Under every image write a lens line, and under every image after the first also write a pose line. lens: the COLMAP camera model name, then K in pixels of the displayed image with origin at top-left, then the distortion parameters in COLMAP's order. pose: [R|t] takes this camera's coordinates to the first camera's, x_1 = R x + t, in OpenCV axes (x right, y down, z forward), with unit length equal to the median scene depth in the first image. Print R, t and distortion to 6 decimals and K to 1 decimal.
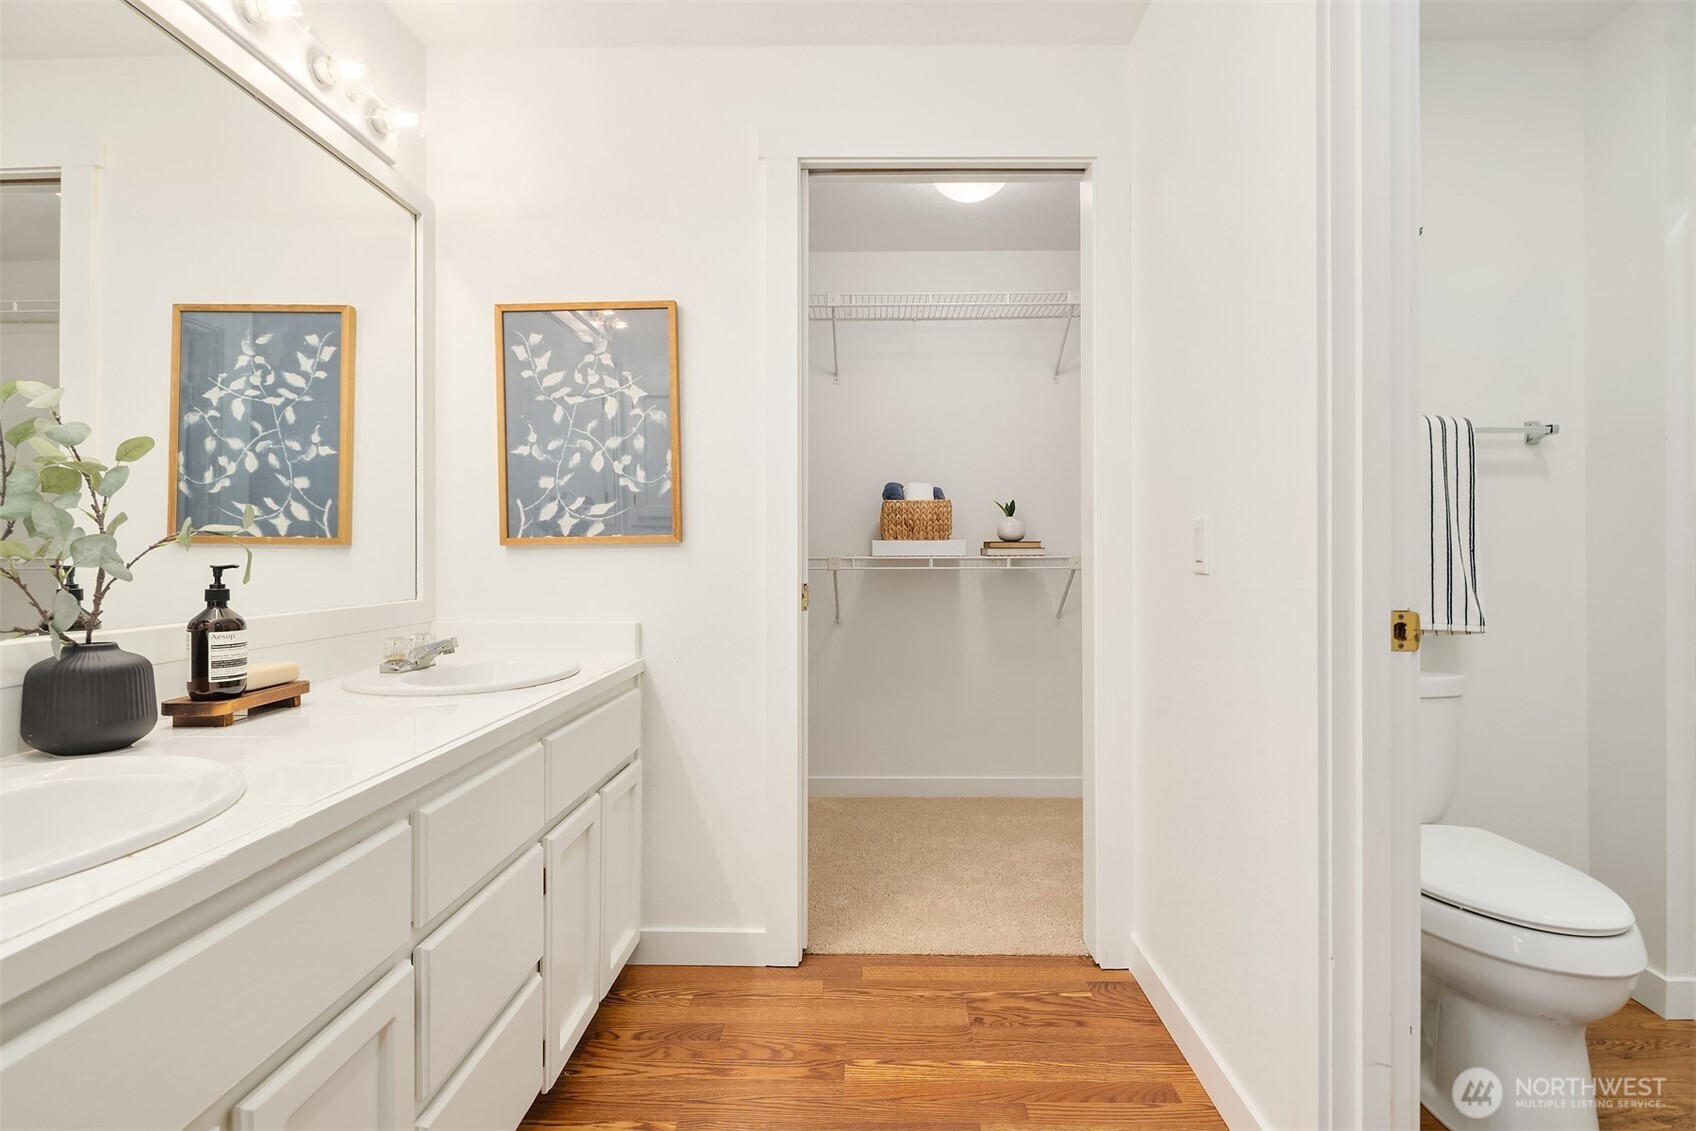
lens RADIAL K [[817.5, 0, 853.4], [0, 817.5, 554.8], [0, 0, 1]] dist [-0.002776, -0.000434]
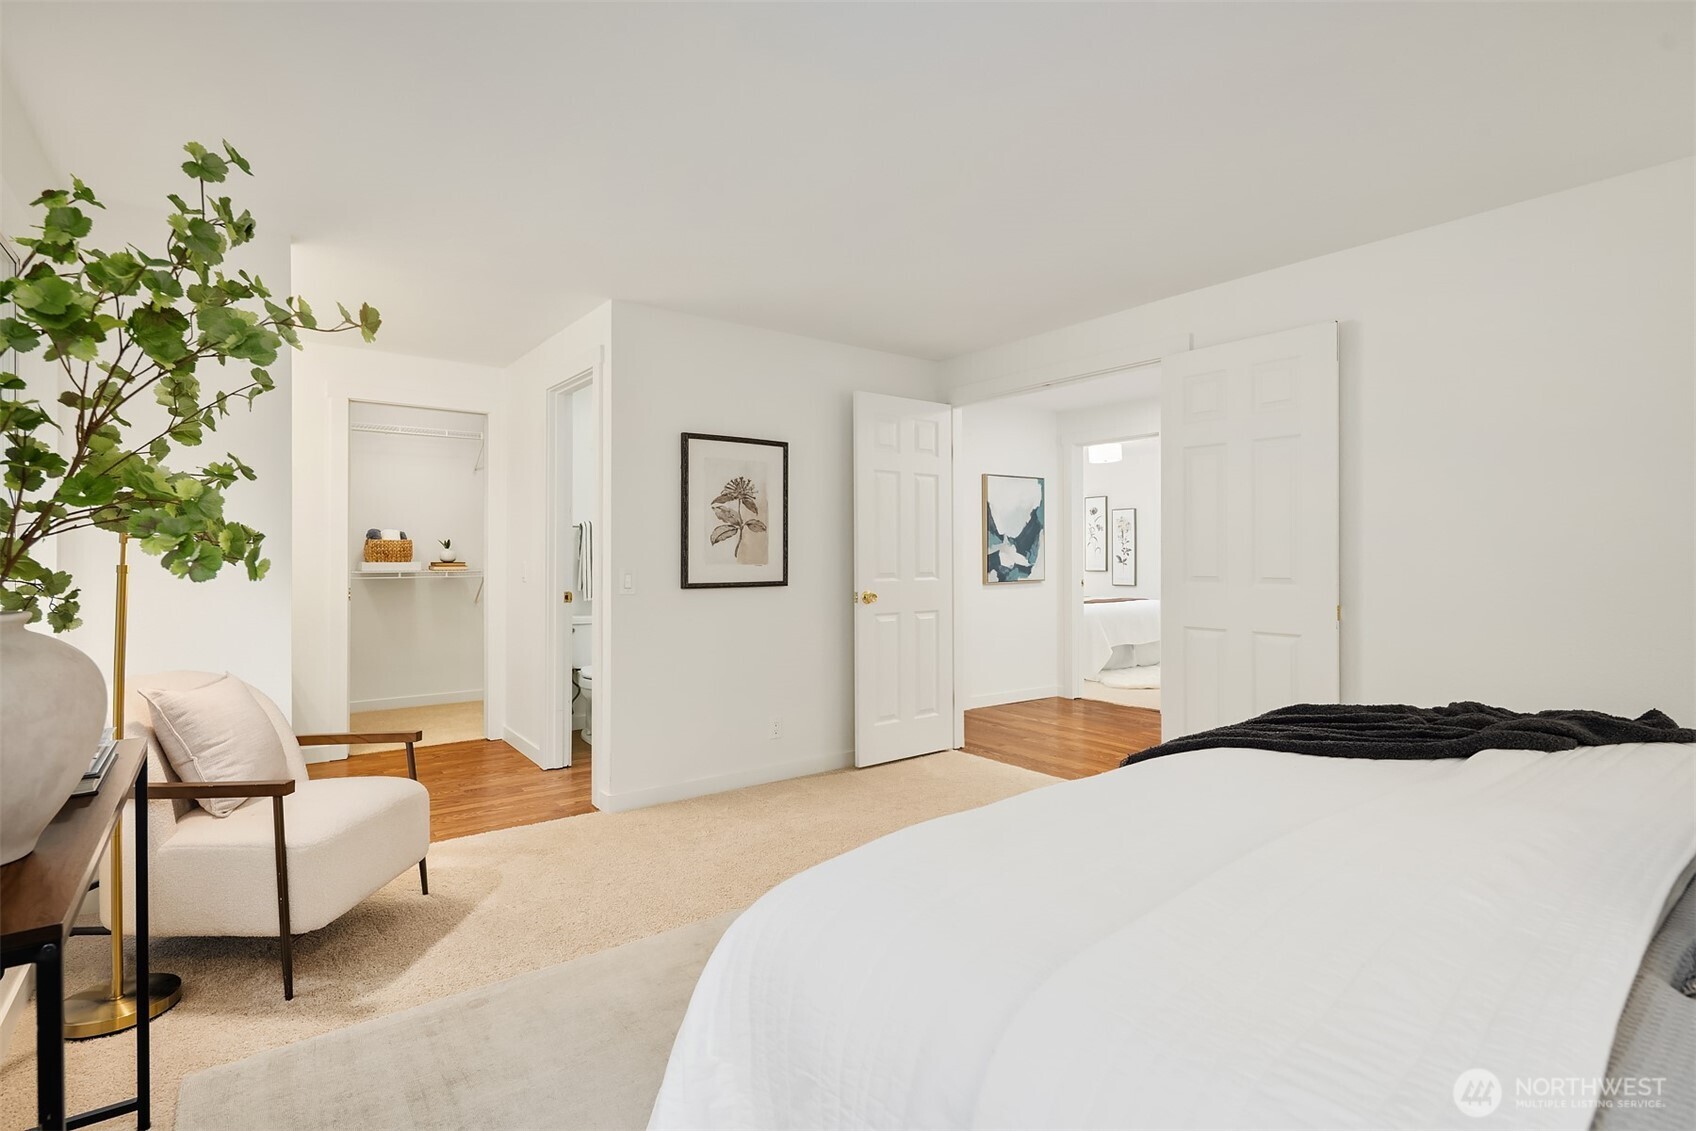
lens RADIAL K [[817.5, 0, 853.4], [0, 817.5, 554.8], [0, 0, 1]] dist [-0.002776, -0.000434]
pose [[0.782705, -0.001144, 0.622392, -0.378636], [-0.003344, 0.999976, 0.006043, -0.075940], [-0.622384, -0.006811, 0.782683, -1.612381]]
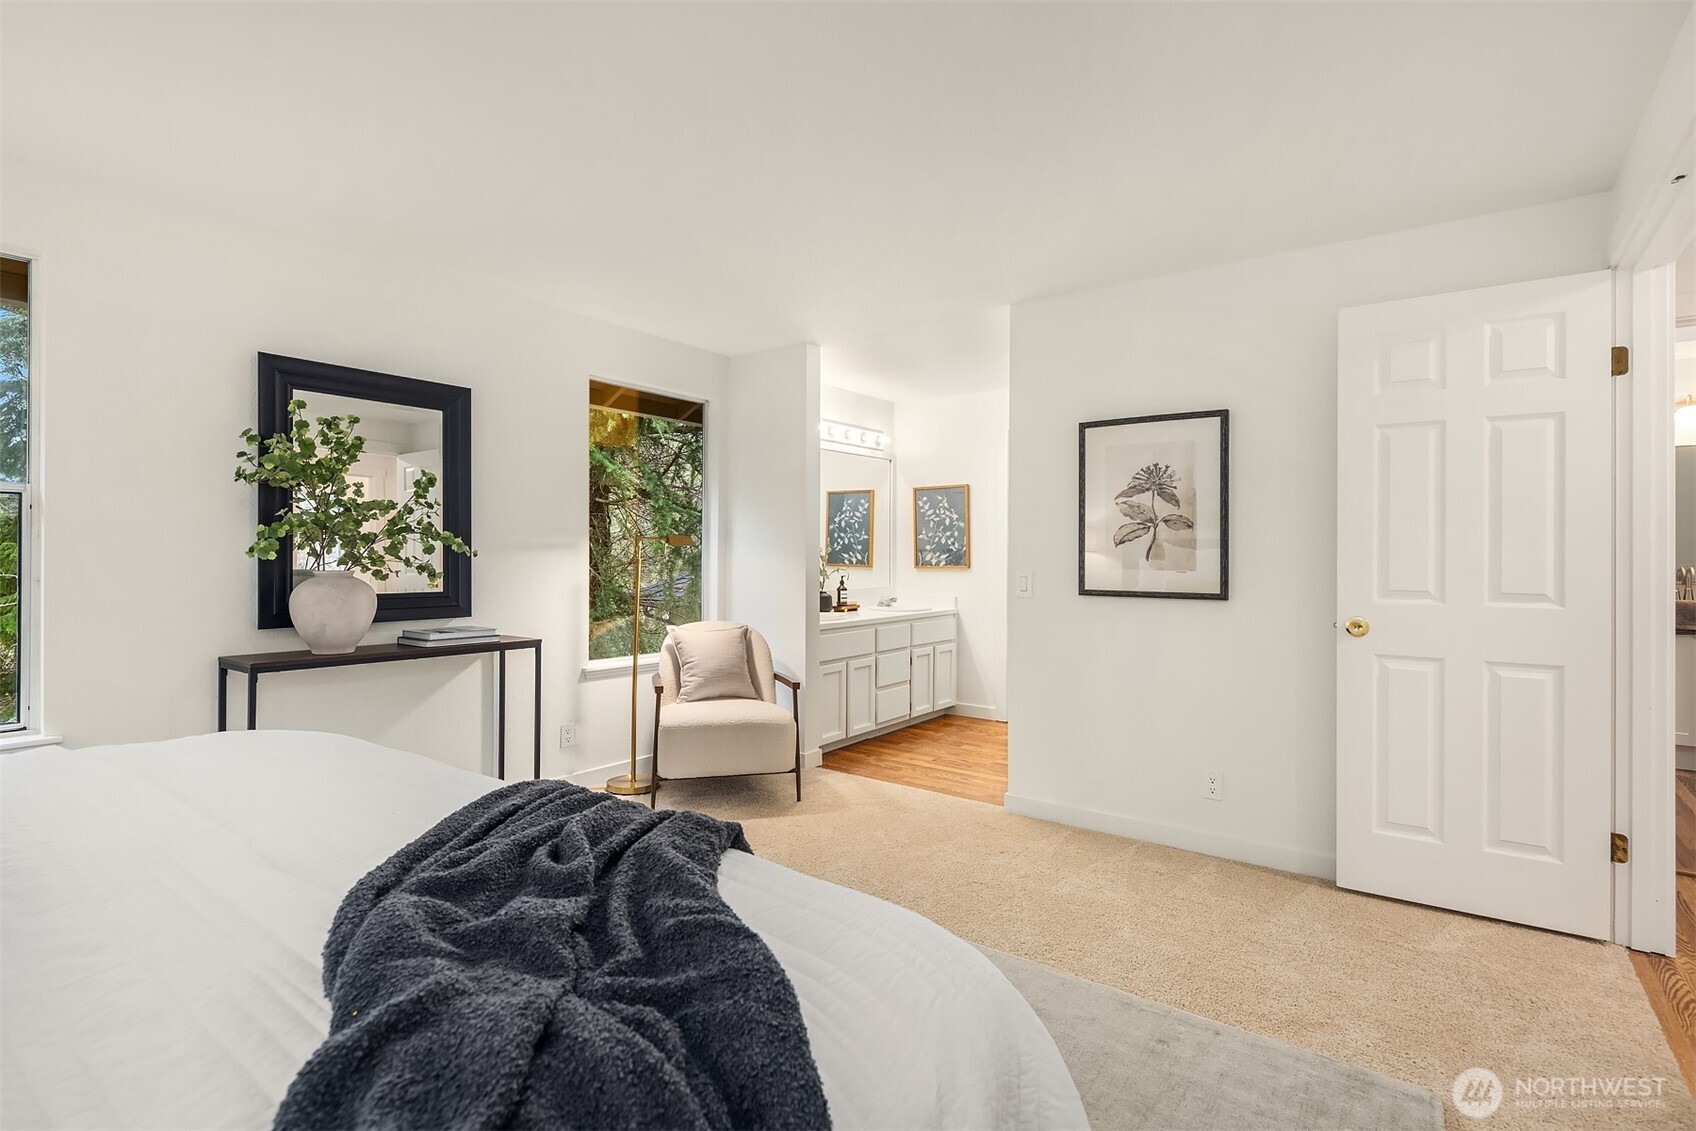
lens RADIAL K [[817.5, 0, 853.4], [0, 817.5, 554.8], [0, 0, 1]] dist [-0.002776, -0.000434]
pose [[0.818809, 0.007353, -0.574019, 1.093903], [-0.005139, 0.999972, 0.005480, -0.075886], [0.574043, -0.001537, 0.818824, -1.564921]]
